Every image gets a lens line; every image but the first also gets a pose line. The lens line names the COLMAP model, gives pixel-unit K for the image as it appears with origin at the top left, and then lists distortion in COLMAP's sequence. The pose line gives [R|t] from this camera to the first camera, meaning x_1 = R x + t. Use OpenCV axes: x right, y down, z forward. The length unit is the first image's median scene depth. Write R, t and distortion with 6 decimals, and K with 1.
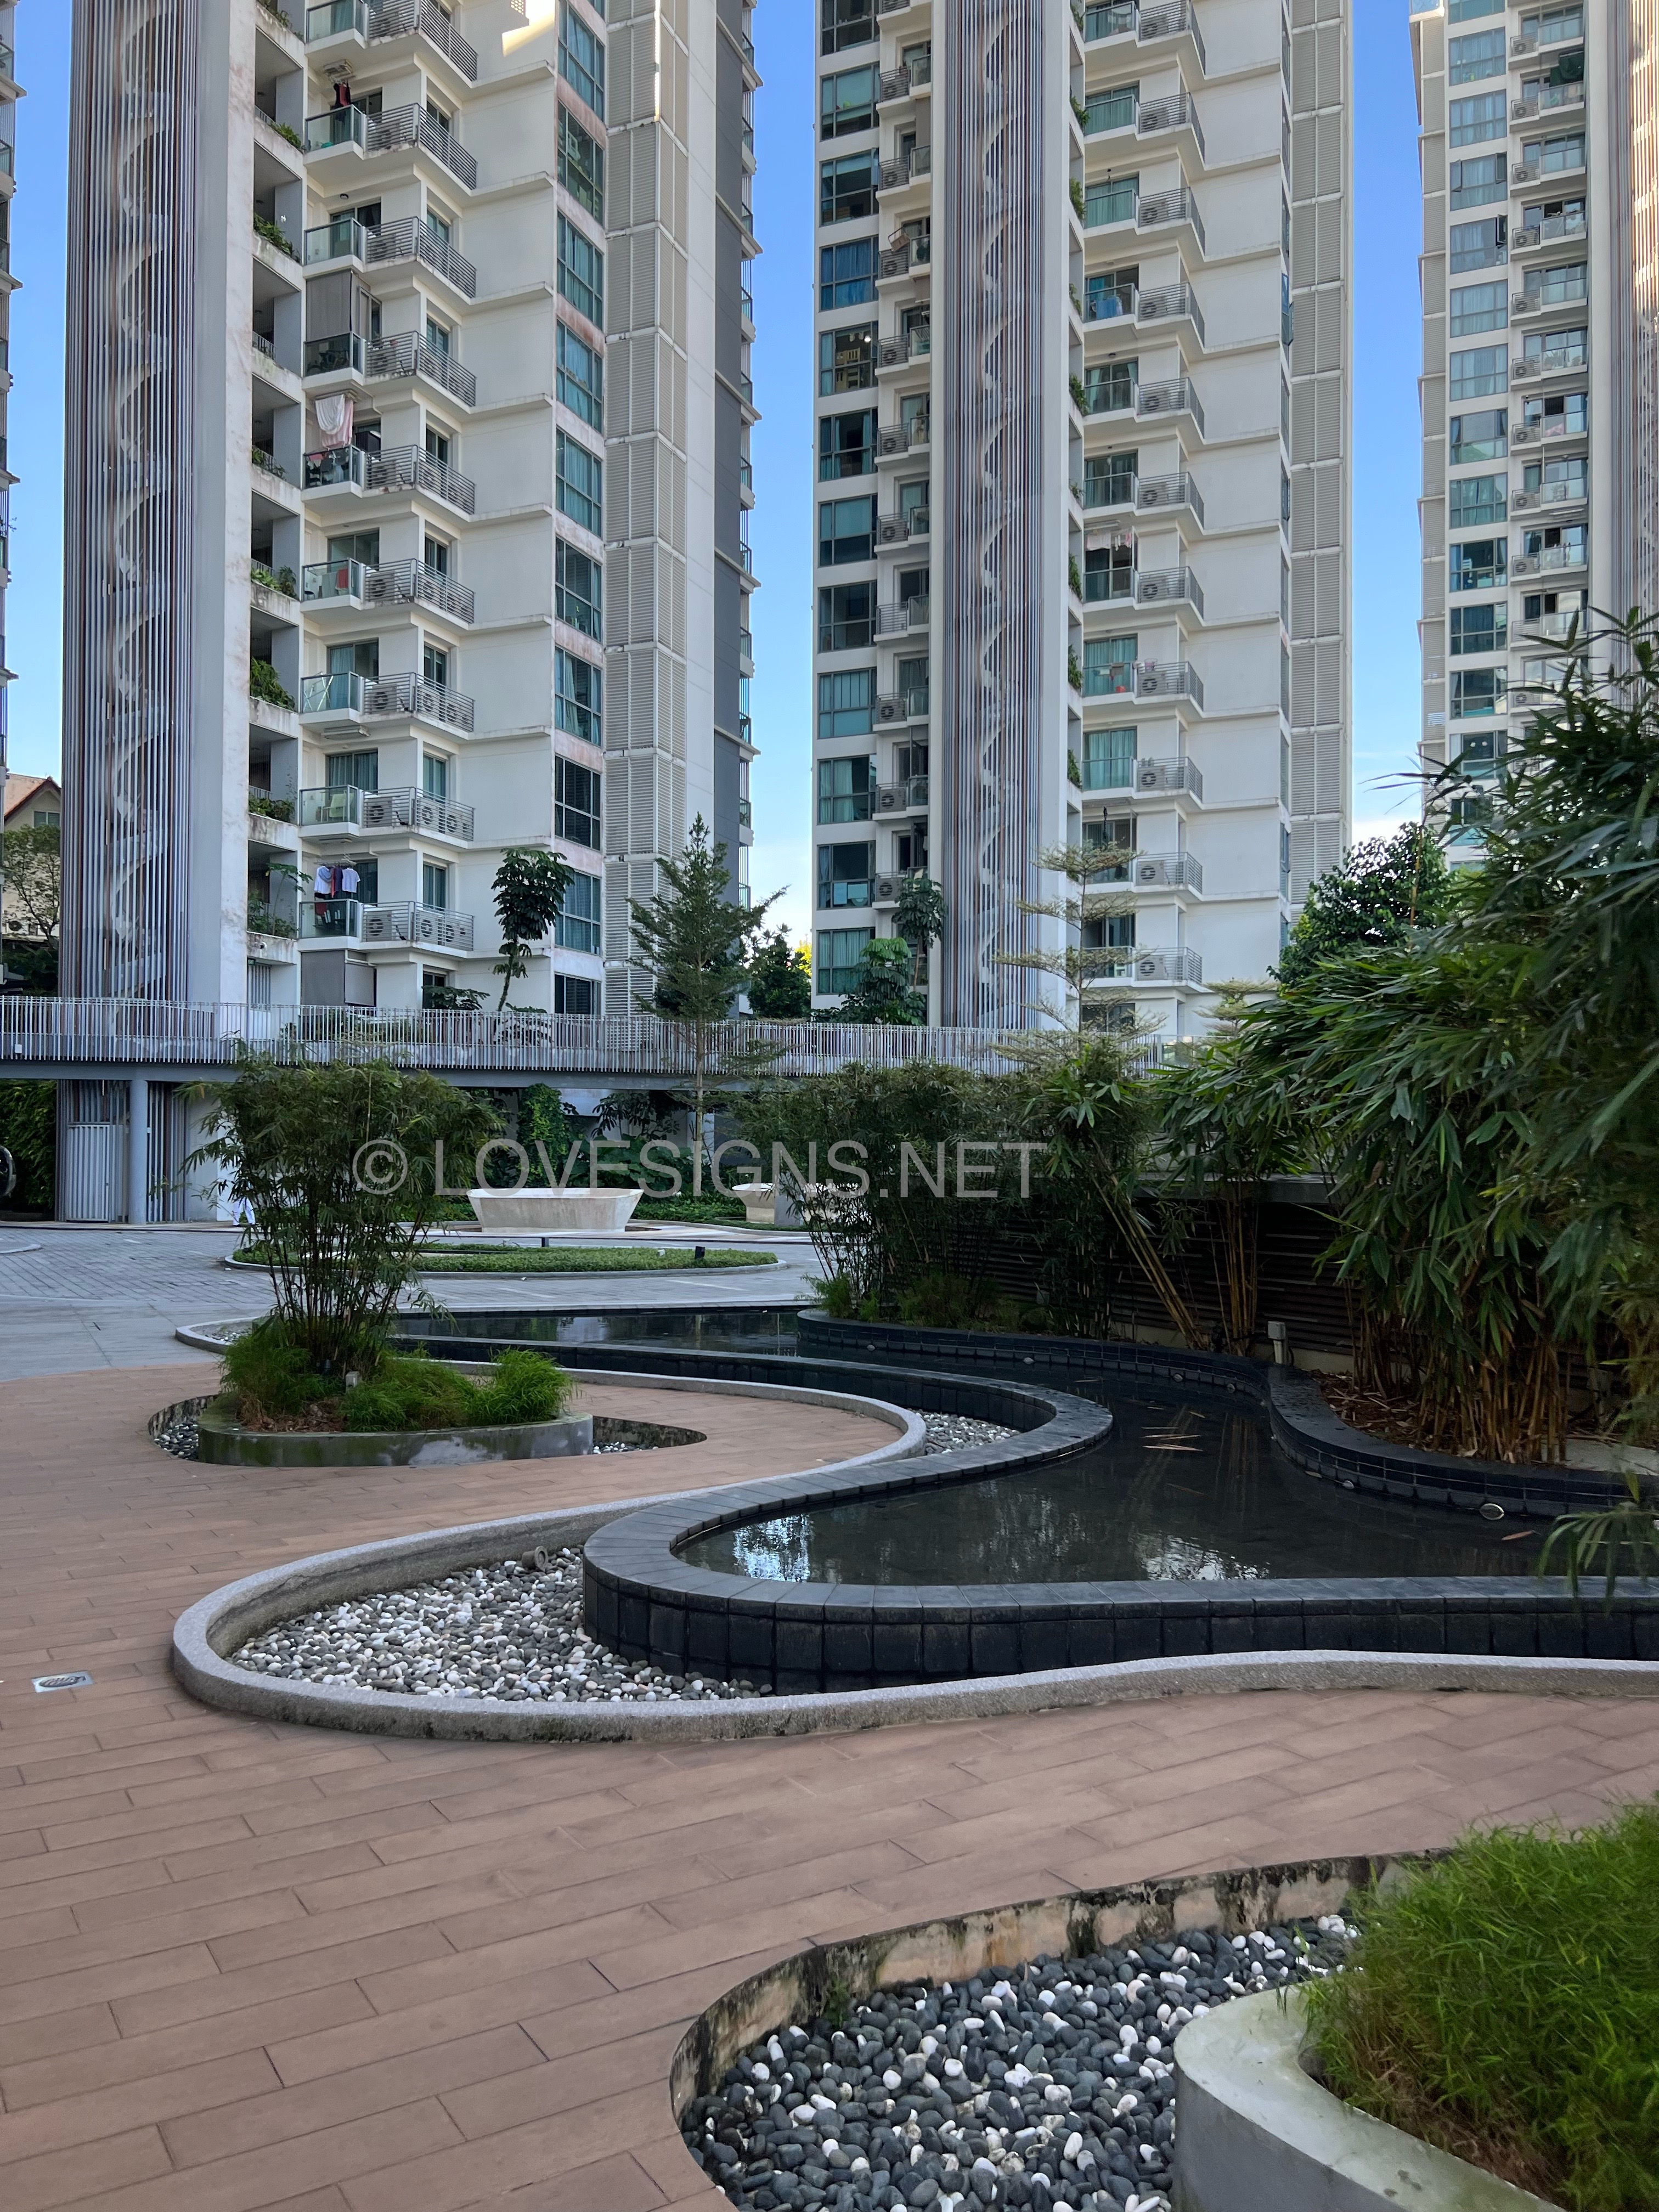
lens RADIAL K [[1704.6, 0, 829.5], [0, 1704.6, 1106.0], [0, 0, 1]] dist [0.054082, -0.061999]
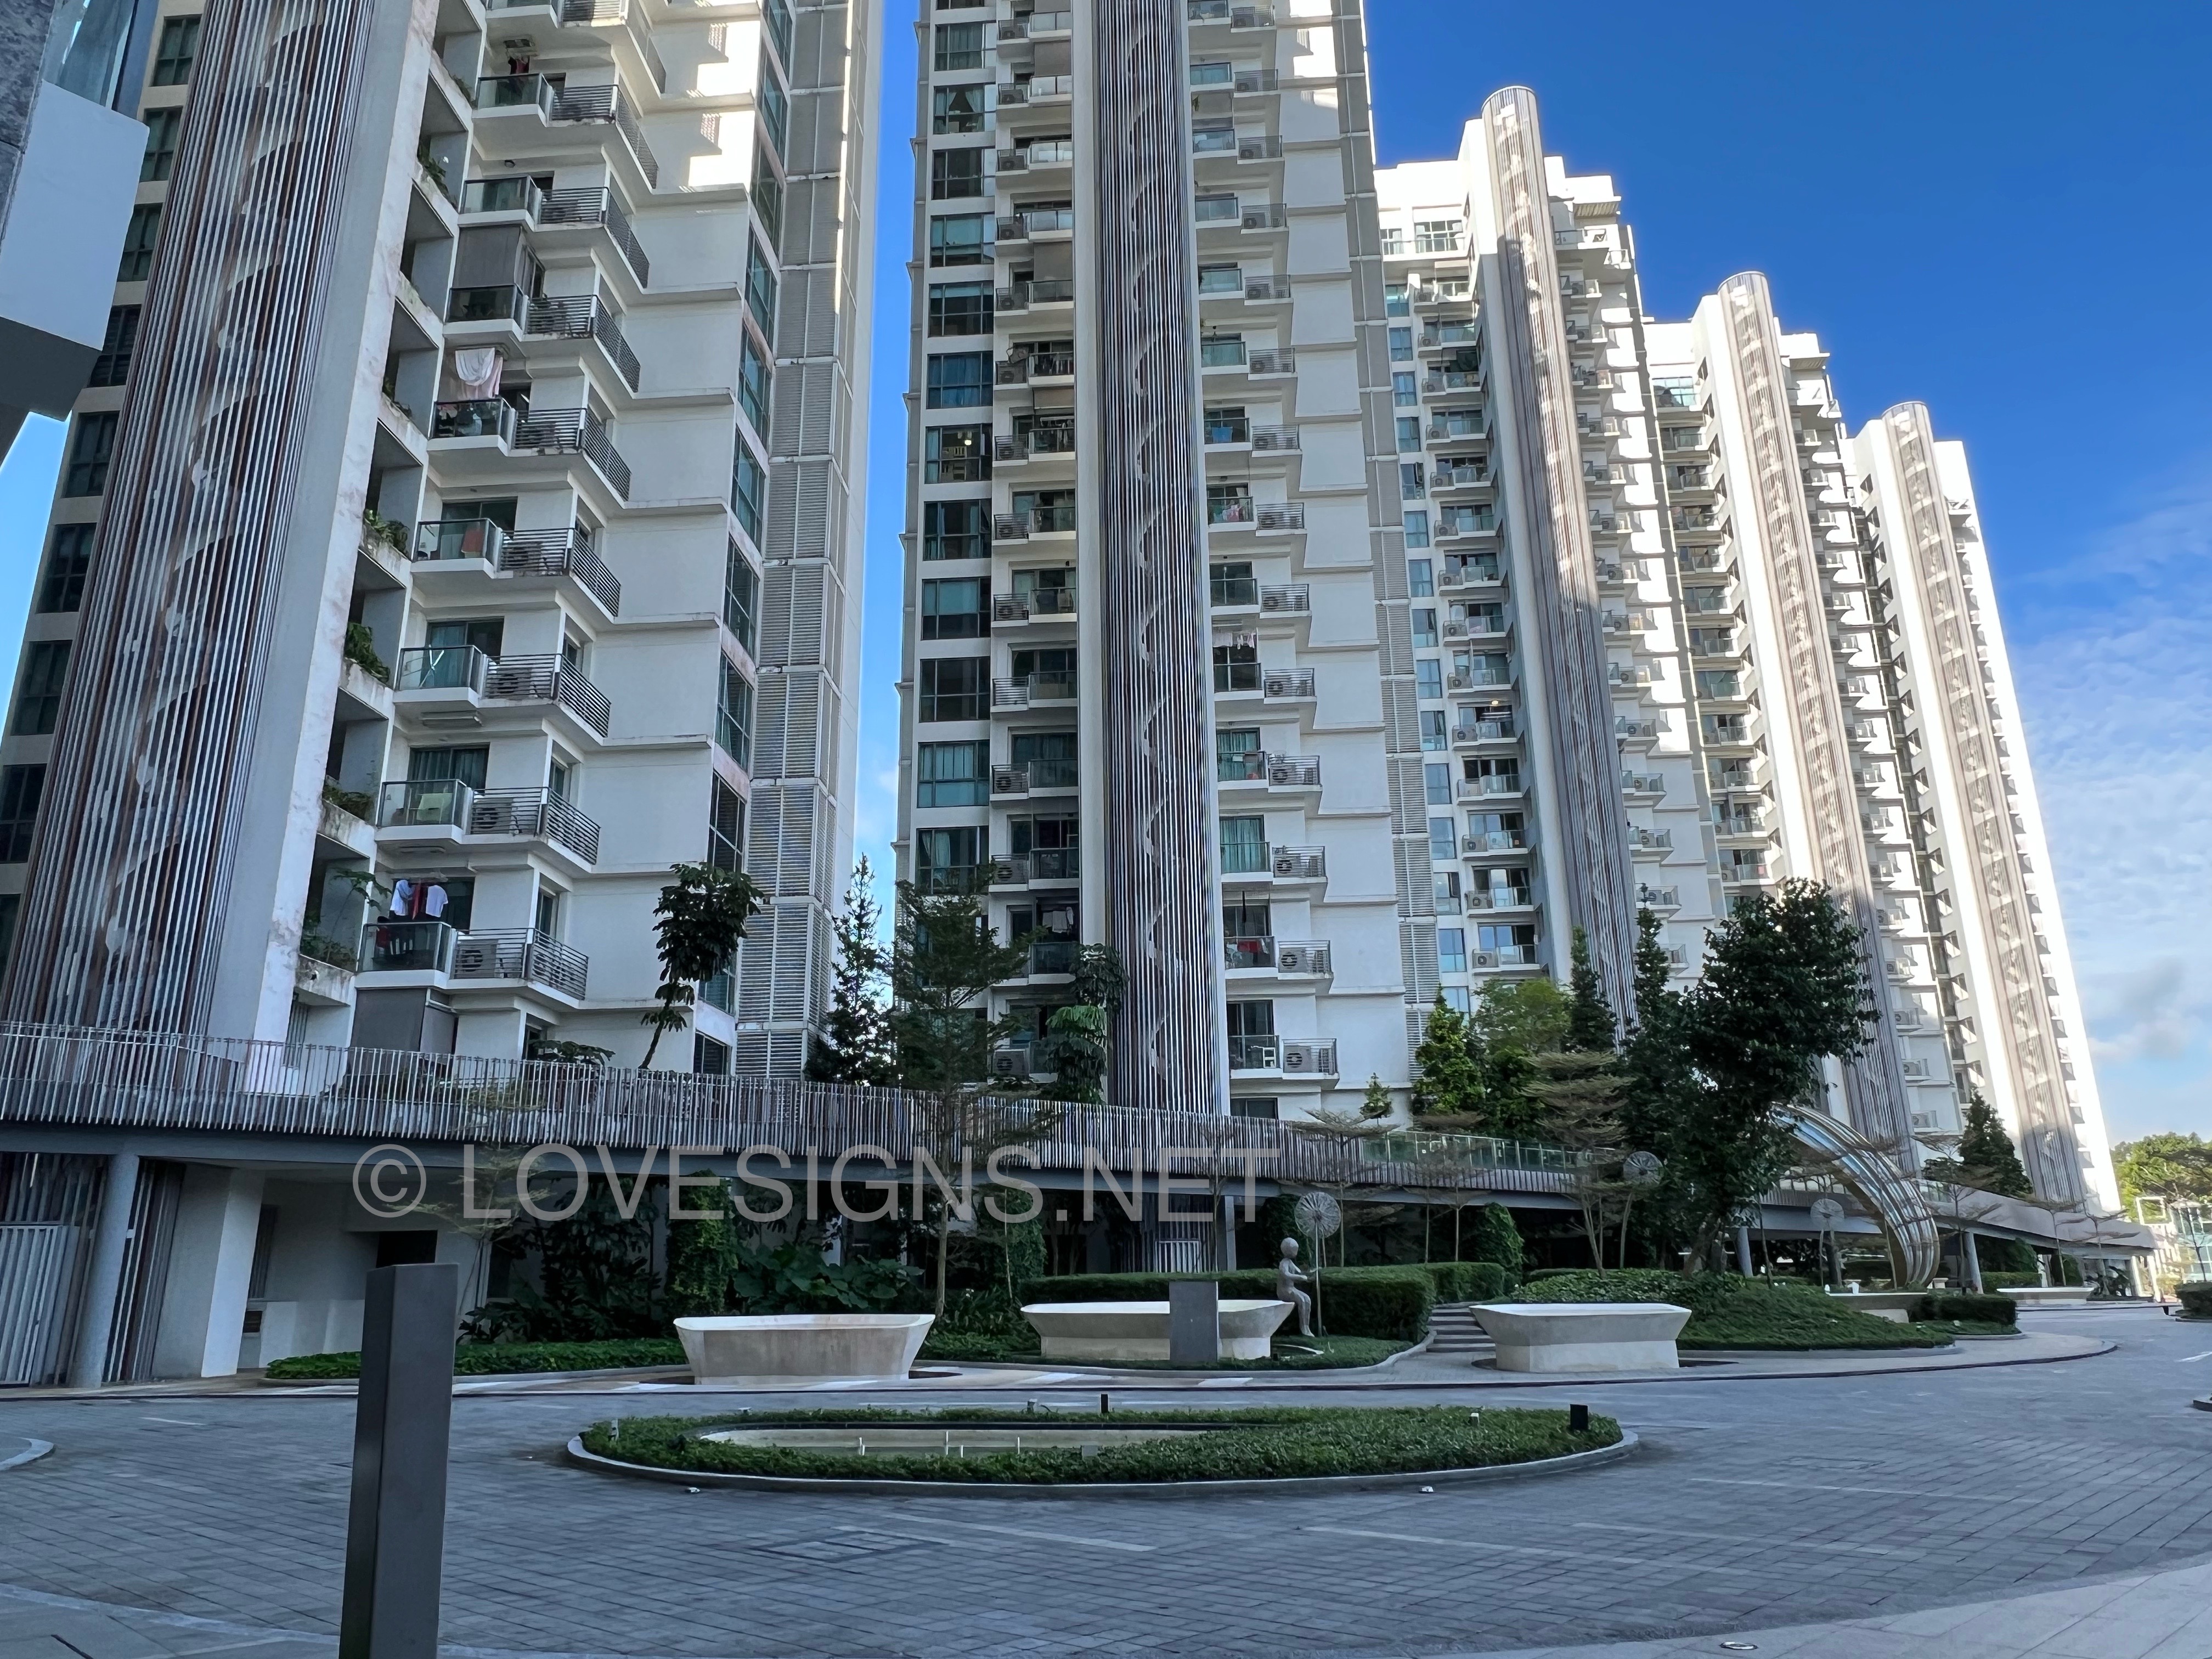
lens RADIAL K [[1490.0, 0, 1106.0], [0, 1490.0, 829.5], [0, 0, 1]] dist [-0.004695, -0.003393]
pose [[0.950728, 0.078057, 0.300039, -0.196107], [0.002853, 0.965542, -0.260232, 0.011947], [-0.310013, 0.248266, 0.917745, 0.284321]]
